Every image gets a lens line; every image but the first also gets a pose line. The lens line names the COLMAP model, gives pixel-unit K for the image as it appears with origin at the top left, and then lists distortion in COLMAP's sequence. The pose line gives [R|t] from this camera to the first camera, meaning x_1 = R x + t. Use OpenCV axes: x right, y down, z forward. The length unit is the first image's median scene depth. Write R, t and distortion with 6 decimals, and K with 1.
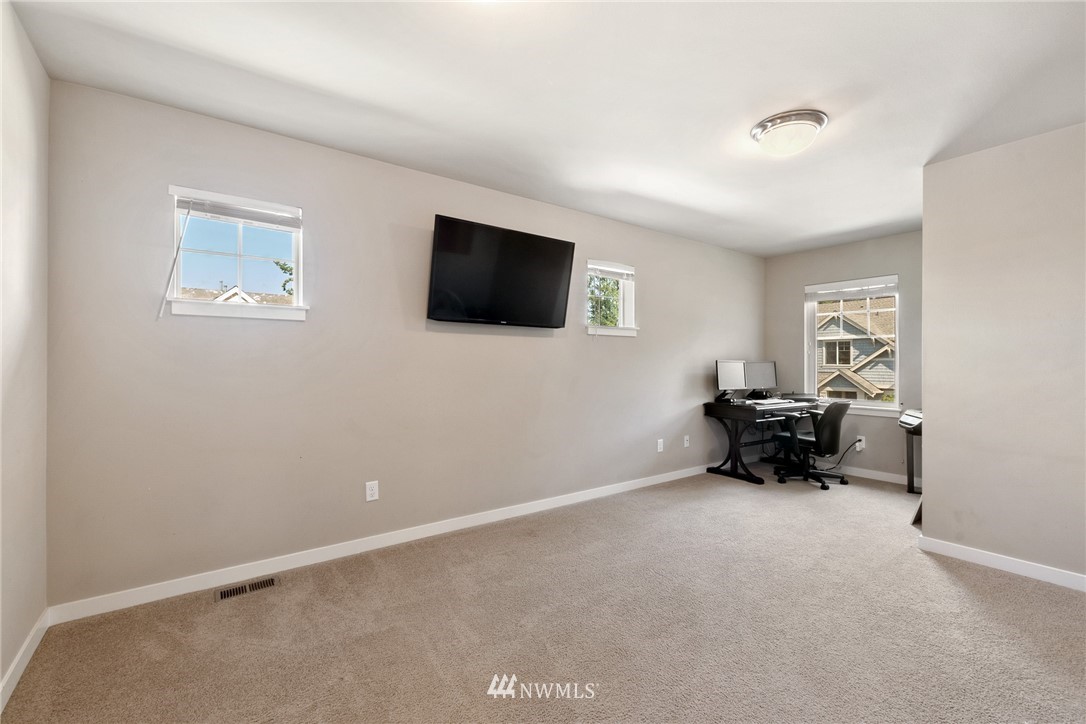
lens RADIAL K [[467.8, 0, 545.7], [0, 467.8, 358.6], [0, 0, 1]] dist [-0.000644, -0.000763]
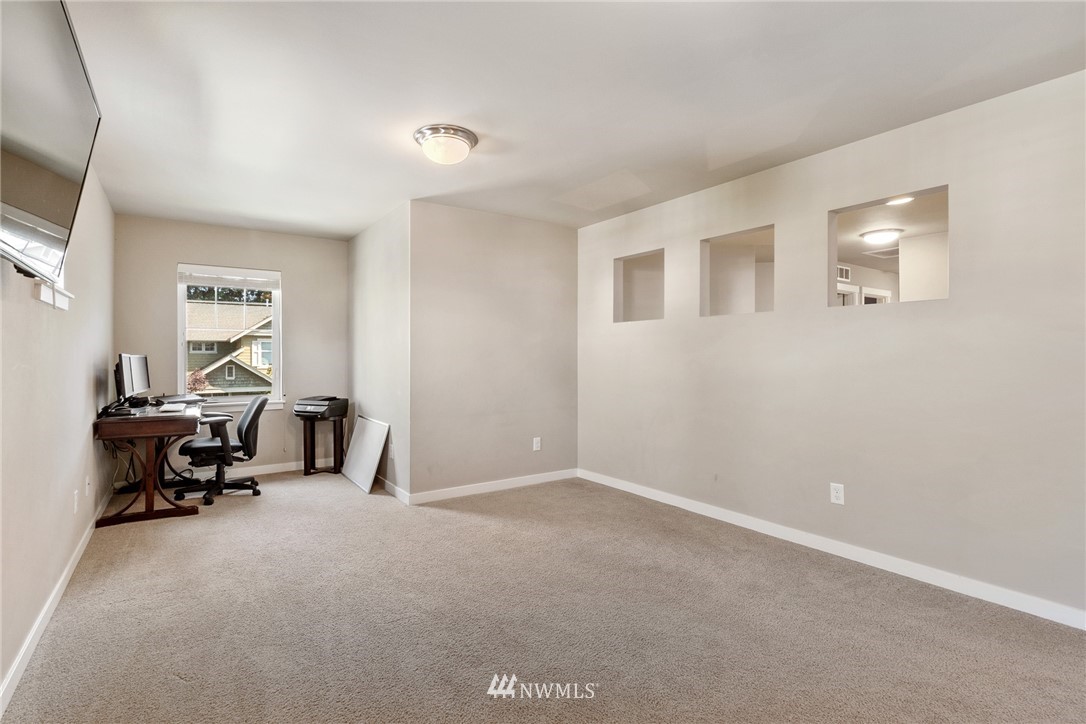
lens RADIAL K [[483.5, 0, 542.5], [0, 483.5, 357.4], [0, 0, 1]] dist [0.001027, 0.000105]
pose [[0.057074, -0.006822, 0.998347, -0.357839], [-0.005695, 0.999958, 0.007158, 0.000015], [-0.998354, -0.006094, 0.057032, 0.439462]]
